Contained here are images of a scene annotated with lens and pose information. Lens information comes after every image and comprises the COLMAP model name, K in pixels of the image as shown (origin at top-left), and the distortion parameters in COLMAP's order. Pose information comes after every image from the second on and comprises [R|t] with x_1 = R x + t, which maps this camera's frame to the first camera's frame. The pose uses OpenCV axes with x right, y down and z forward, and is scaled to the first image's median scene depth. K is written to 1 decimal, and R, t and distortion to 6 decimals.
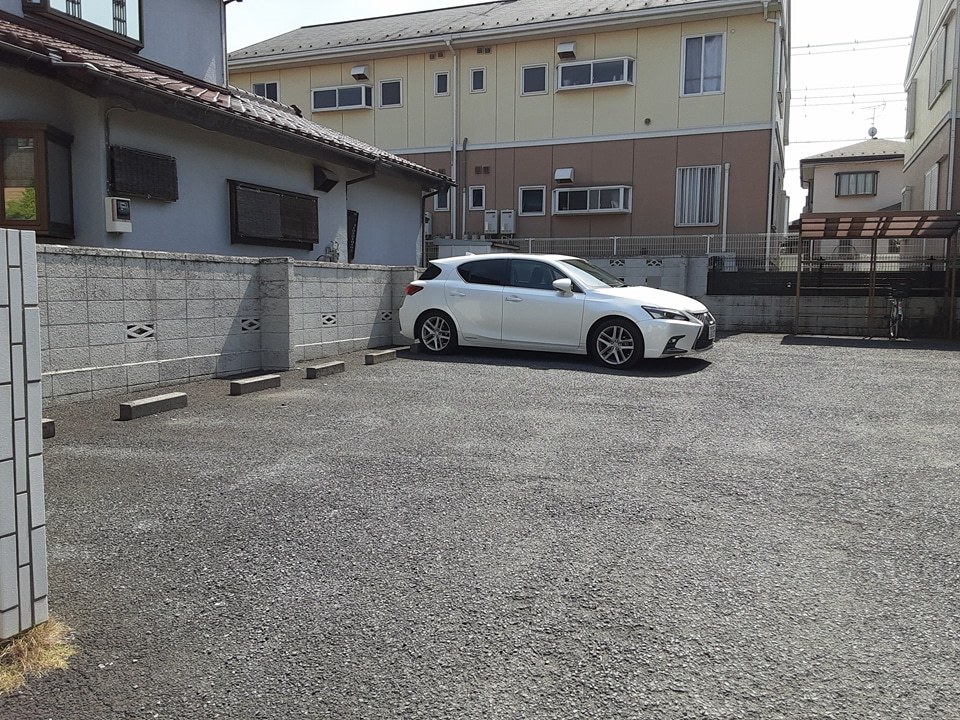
lens RADIAL K [[774.3, 0, 480.0], [0, 774.3, 360.0], [0, 0, 1]] dist [0.127391, -0.207546]
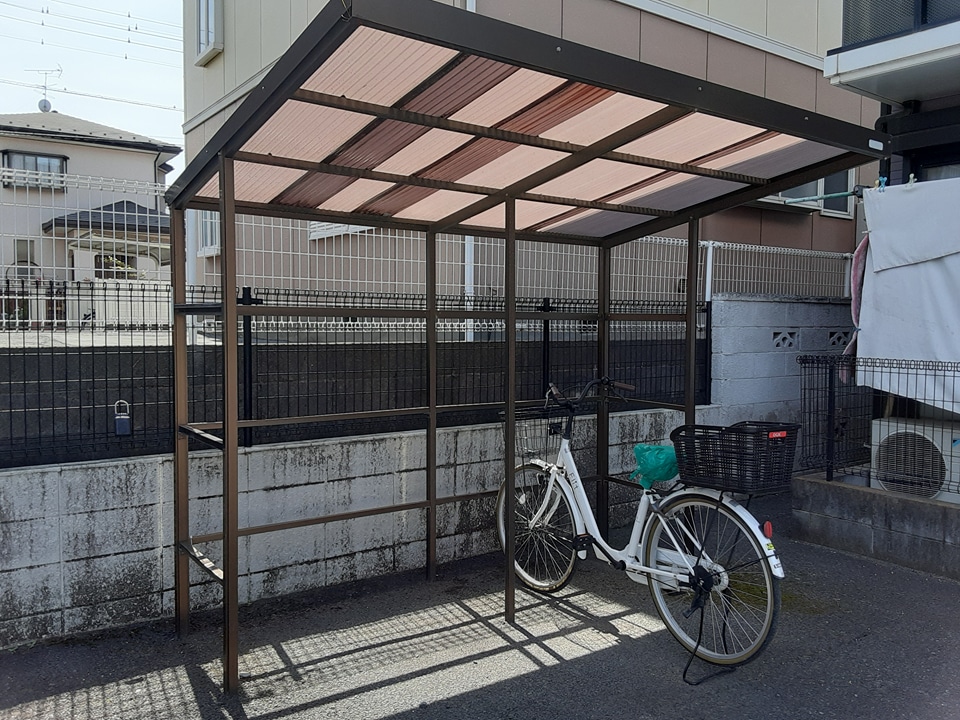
lens RADIAL K [[774.3, 0, 480.0], [0, 774.3, 360.0], [0, 0, 1]] dist [0.127391, -0.207546]
pose [[0.528728, -0.043502, 0.847676, 0.256287], [0.075147, 0.997163, 0.004302, -0.100342], [-0.845458, 0.061426, 0.530498, 0.784038]]
